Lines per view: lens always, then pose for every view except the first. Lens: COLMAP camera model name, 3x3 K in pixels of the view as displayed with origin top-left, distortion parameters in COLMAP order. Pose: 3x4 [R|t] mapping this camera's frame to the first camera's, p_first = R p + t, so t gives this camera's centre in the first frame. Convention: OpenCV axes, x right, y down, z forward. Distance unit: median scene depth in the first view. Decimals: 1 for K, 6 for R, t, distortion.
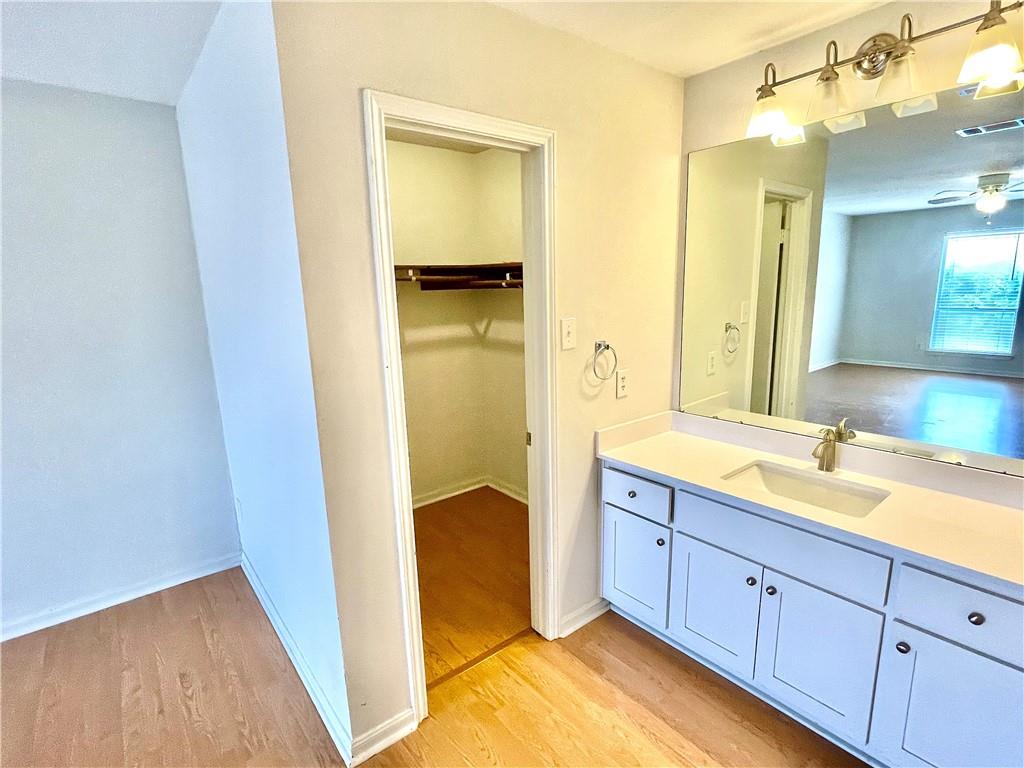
lens RADIAL K [[504.6, 0, 513.5], [0, 504.6, 388.8], [0, 0, 1]] dist [0.005357, 0.000641]
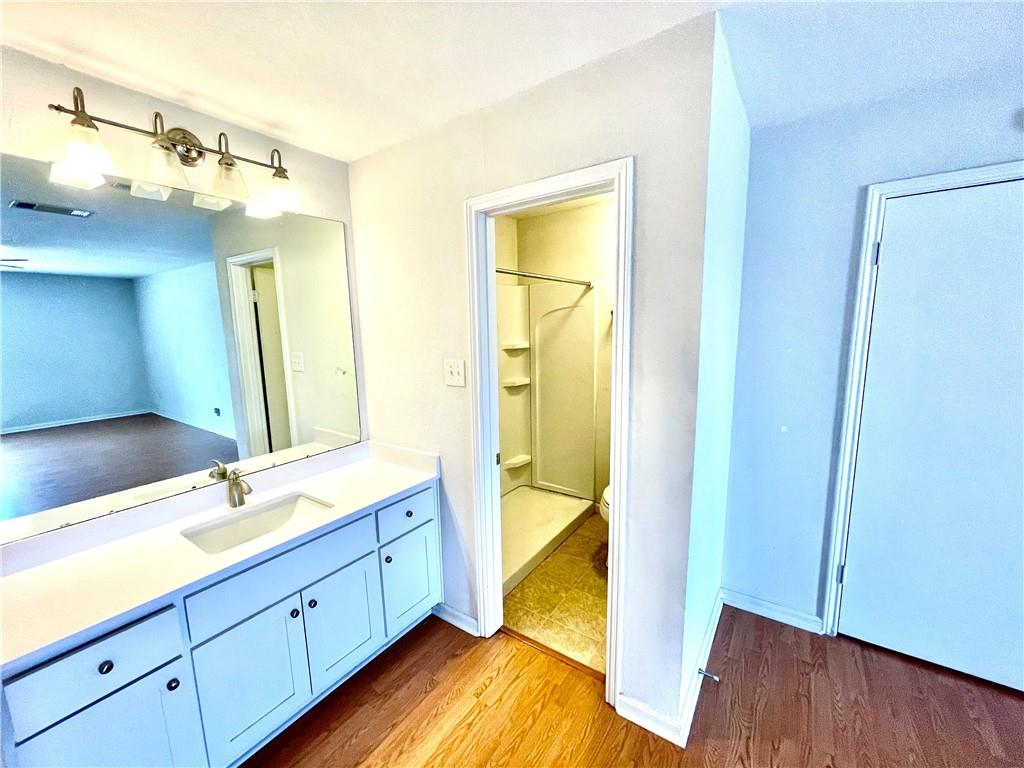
lens RADIAL K [[410.6, 0, 513.8], [0, 410.6, 383.6], [0, 0, 1]] dist [-0.001626, -0.000125]
pose [[-0.278596, -0.106025, 0.954538, -0.408140], [0.215254, 0.961710, 0.169646, -0.126358], [-0.935975, 0.252731, -0.245106, 0.615866]]
